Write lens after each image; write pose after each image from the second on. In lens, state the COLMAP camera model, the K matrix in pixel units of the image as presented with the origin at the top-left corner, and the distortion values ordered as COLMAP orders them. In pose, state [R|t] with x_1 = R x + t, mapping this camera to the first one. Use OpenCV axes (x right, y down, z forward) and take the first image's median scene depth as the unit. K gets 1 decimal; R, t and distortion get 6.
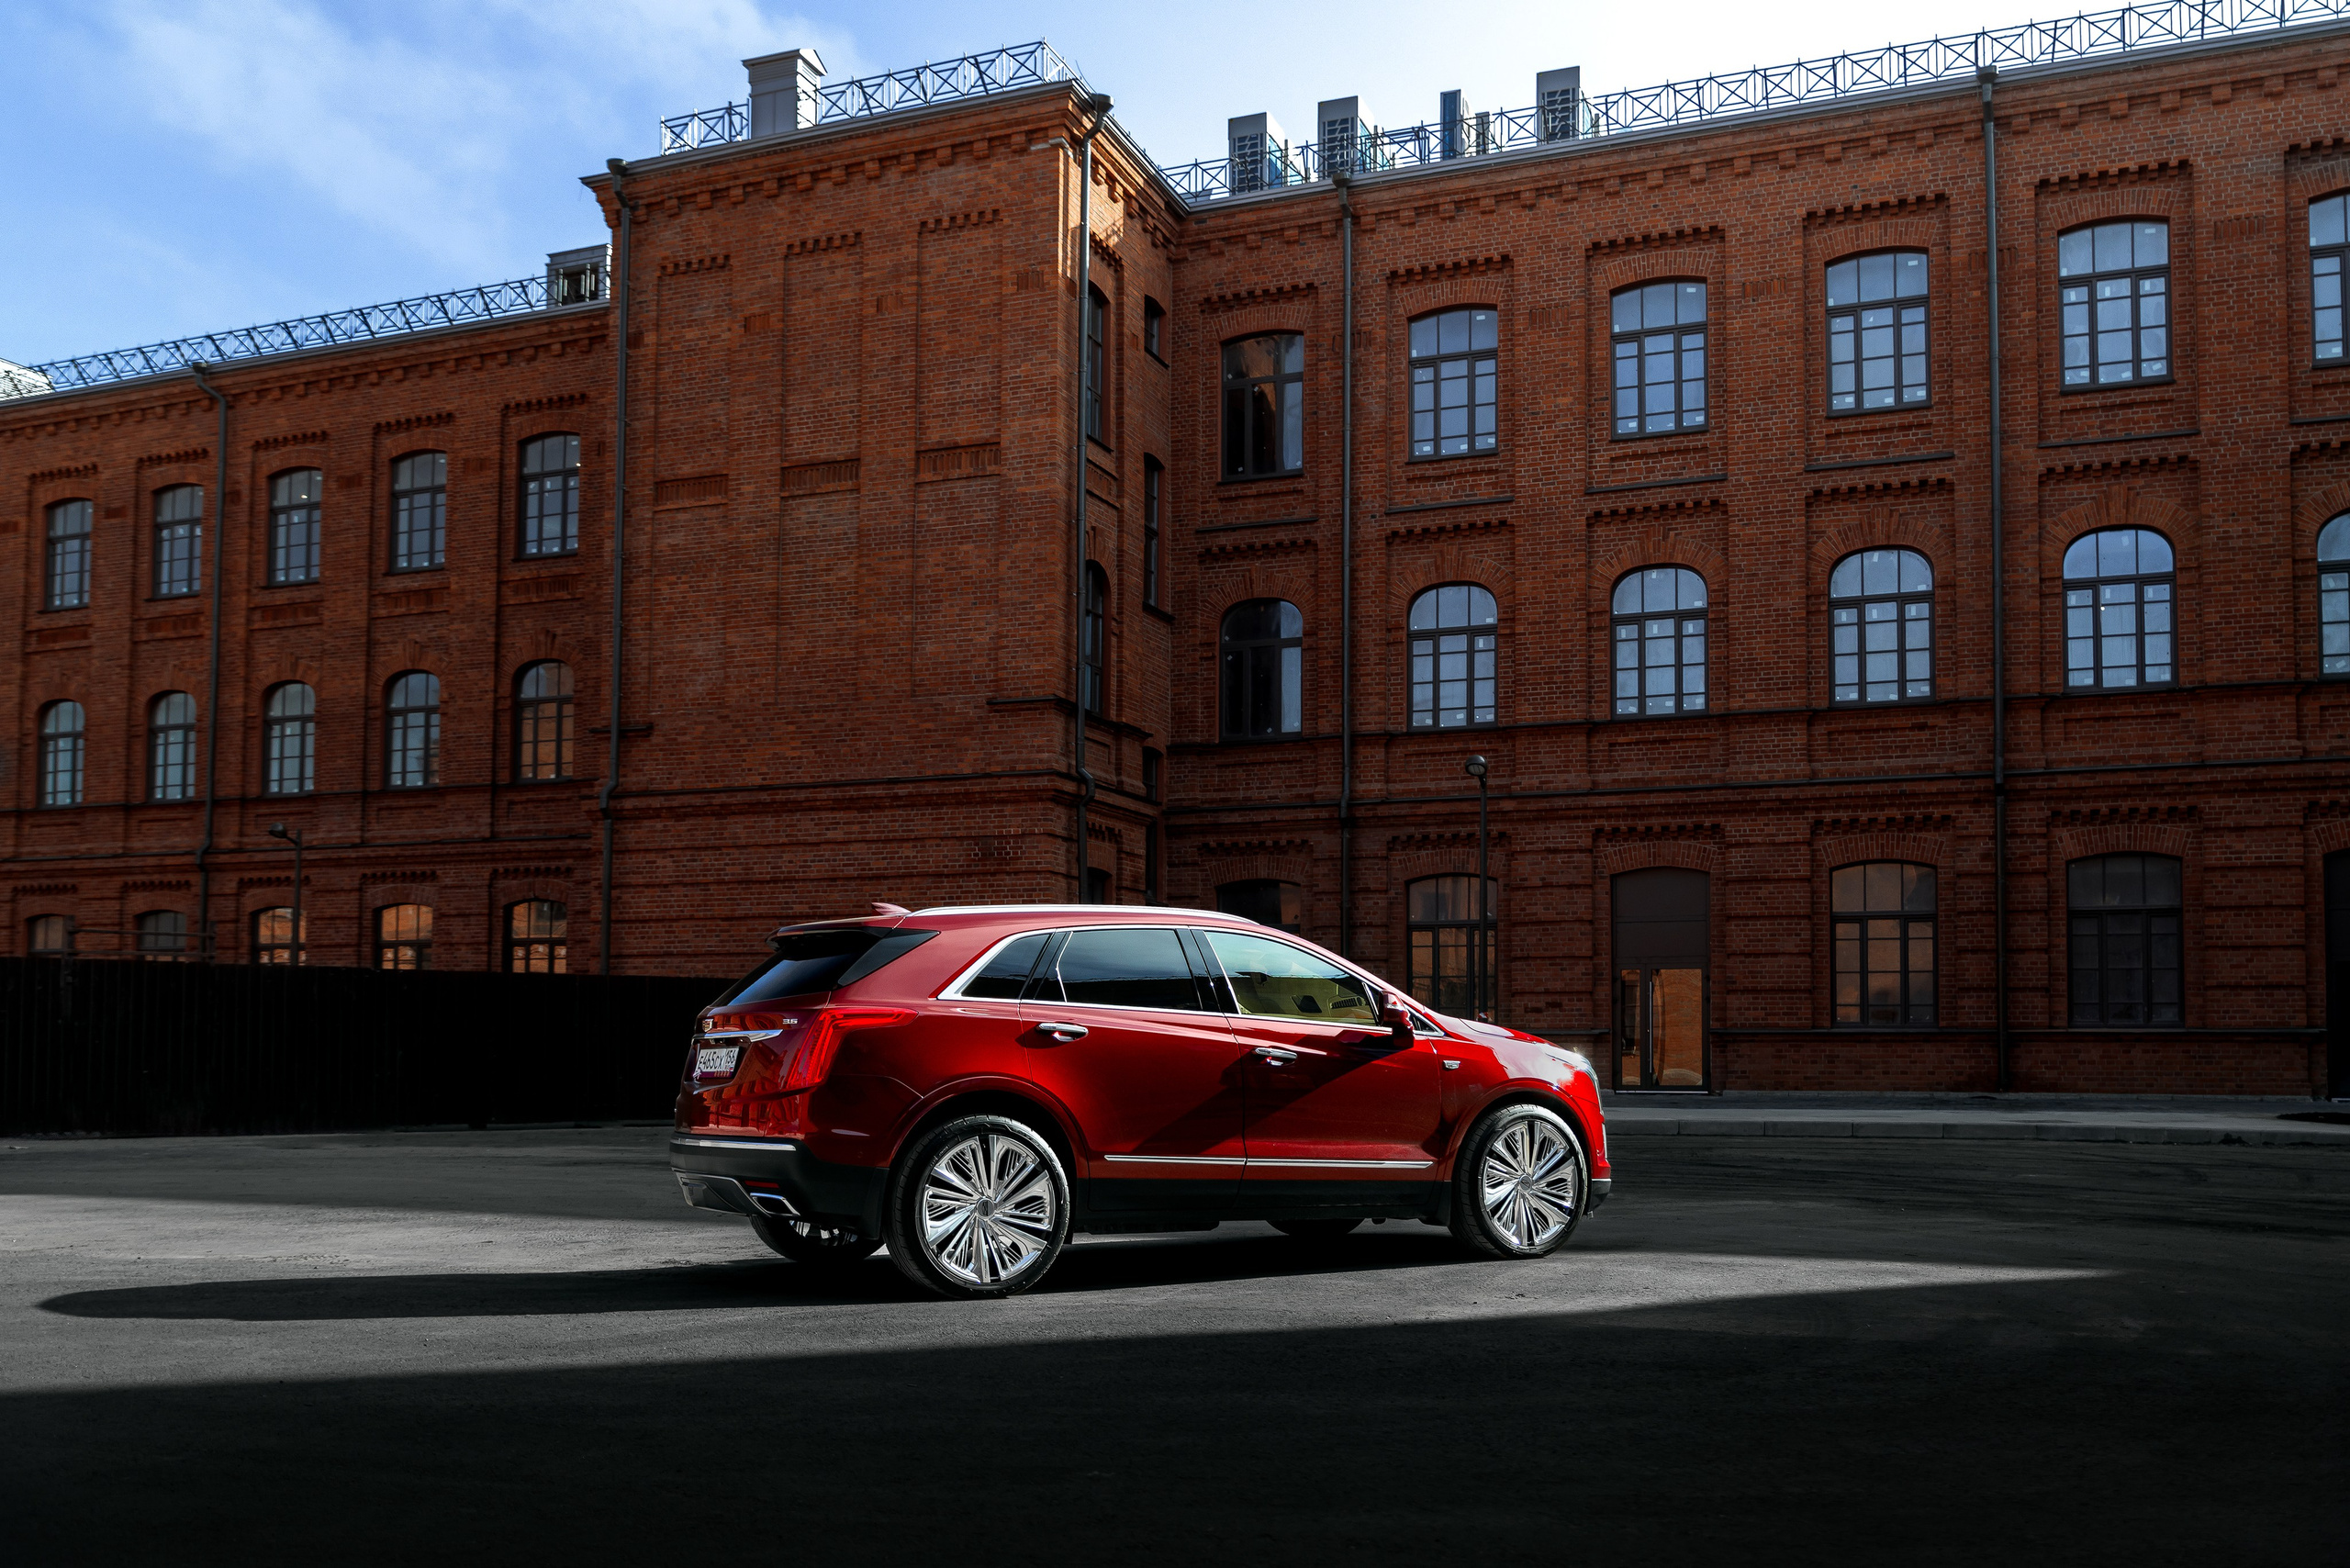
lens RADIAL K [[2032.3, 0, 1177.9], [0, 2032.3, 980.7], [0, 0, 1]] dist [-0.027143, 0.014850]
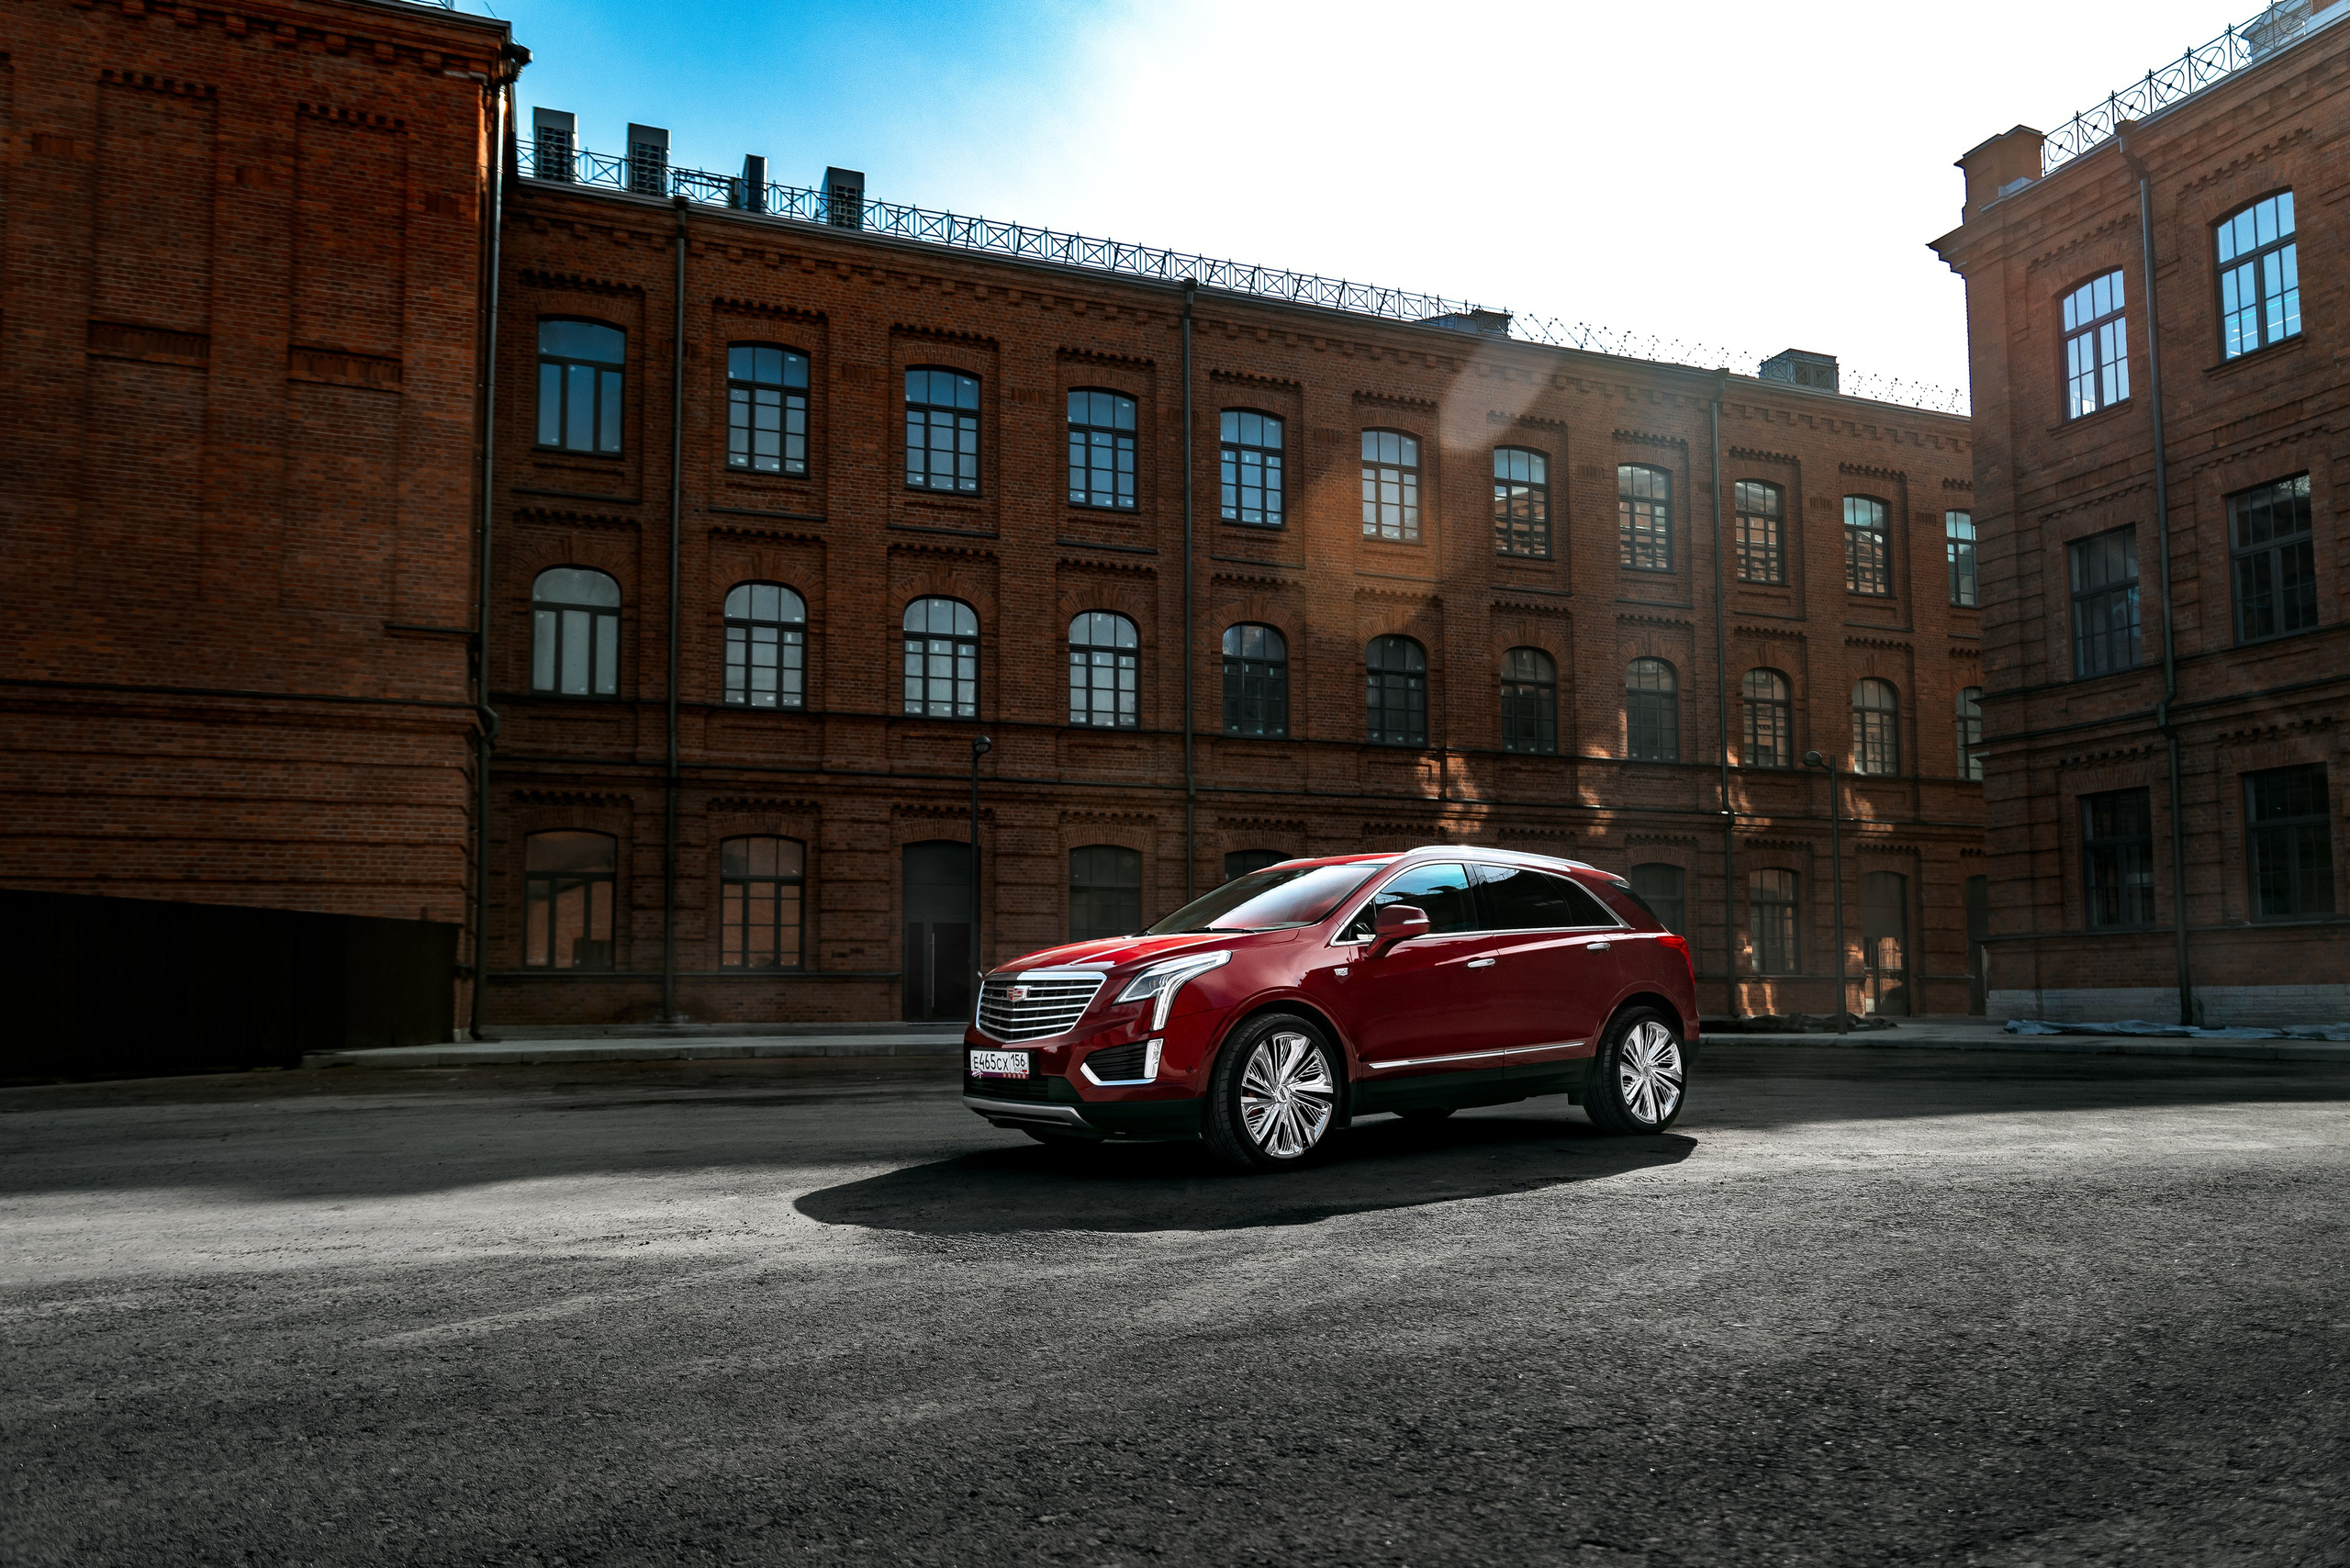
lens RADIAL K [[1592.5, 0, 1177.1], [0, 1592.5, 899.2], [0, 0, 1]] dist [-0.008317, 0.001988]
pose [[0.737404, 0.035878, 0.674499, -0.311198], [-0.018747, 0.999291, -0.032659, 0.008898], [-0.675192, 0.011438, 0.737553, 0.192114]]
